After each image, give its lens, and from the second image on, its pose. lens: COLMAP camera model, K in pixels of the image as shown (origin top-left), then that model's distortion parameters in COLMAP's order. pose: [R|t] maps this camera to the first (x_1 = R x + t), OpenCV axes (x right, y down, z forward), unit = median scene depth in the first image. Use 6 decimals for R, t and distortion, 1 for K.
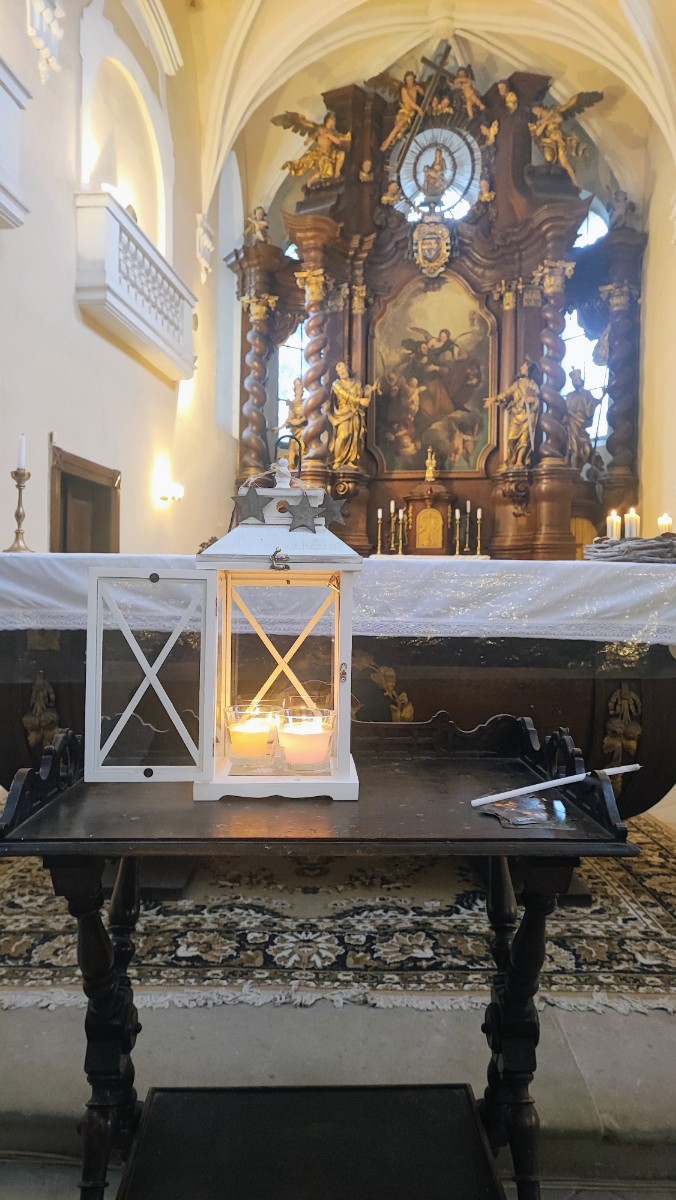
lens RADIAL K [[879.7, 0, 338.0], [0, 879.7, 600.0], [0, 0, 1]] dist [-0.010665, 0.078236]
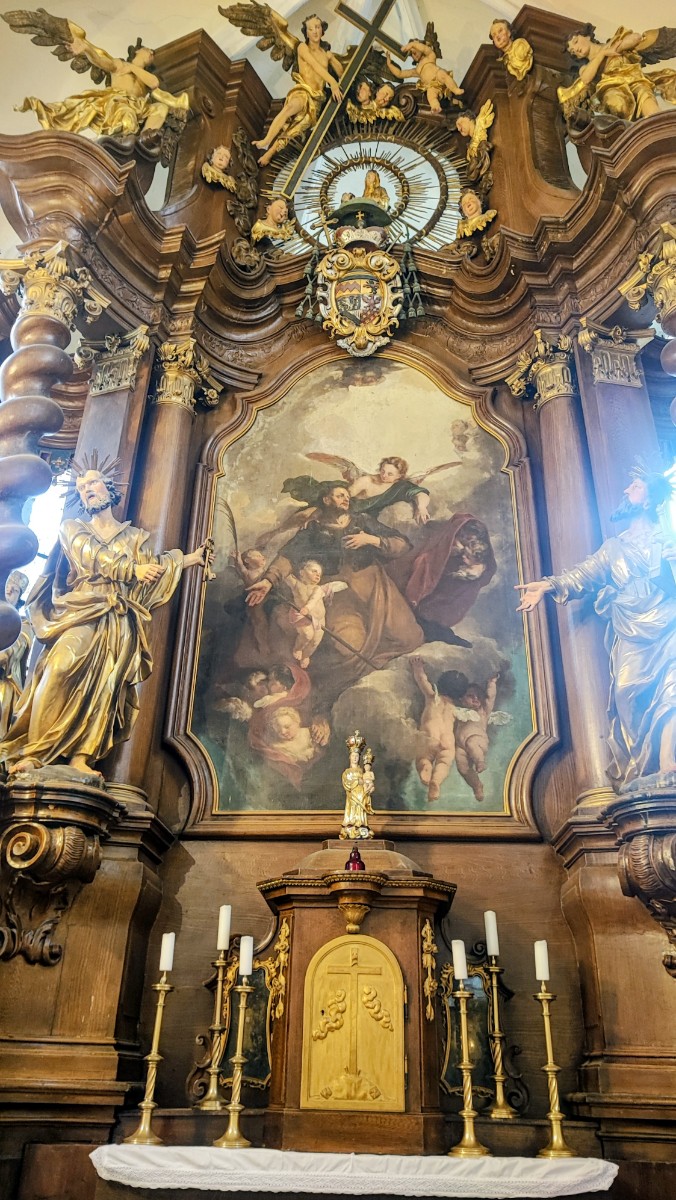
lens RADIAL K [[861.0, 0, 338.0], [0, 861.0, 600.0], [0, 0, 1]] dist [0.034242, -0.001324]
pose [[0.996977, 0.045354, 0.063081, 0.077086], [-0.008907, 0.873296, -0.487109, -0.064070], [-0.077181, 0.485075, 0.871060, 0.712896]]
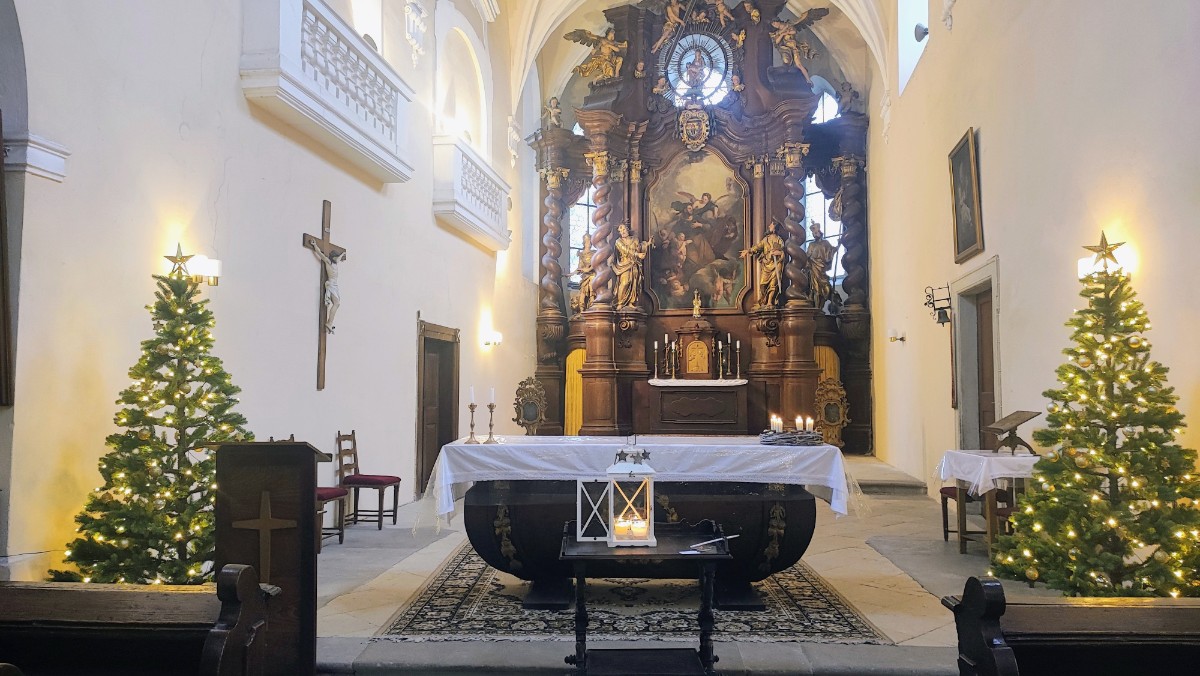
lens RADIAL K [[861.0, 0, 592.8], [0, 861.0, 335.4], [0, 0, 1]] dist [0.034242, -0.001324]
pose [[0.999579, -0.015348, -0.024612, -0.010331], [0.013552, 0.997348, -0.071512, -0.027870], [0.025644, 0.071149, 0.997136, -0.190049]]
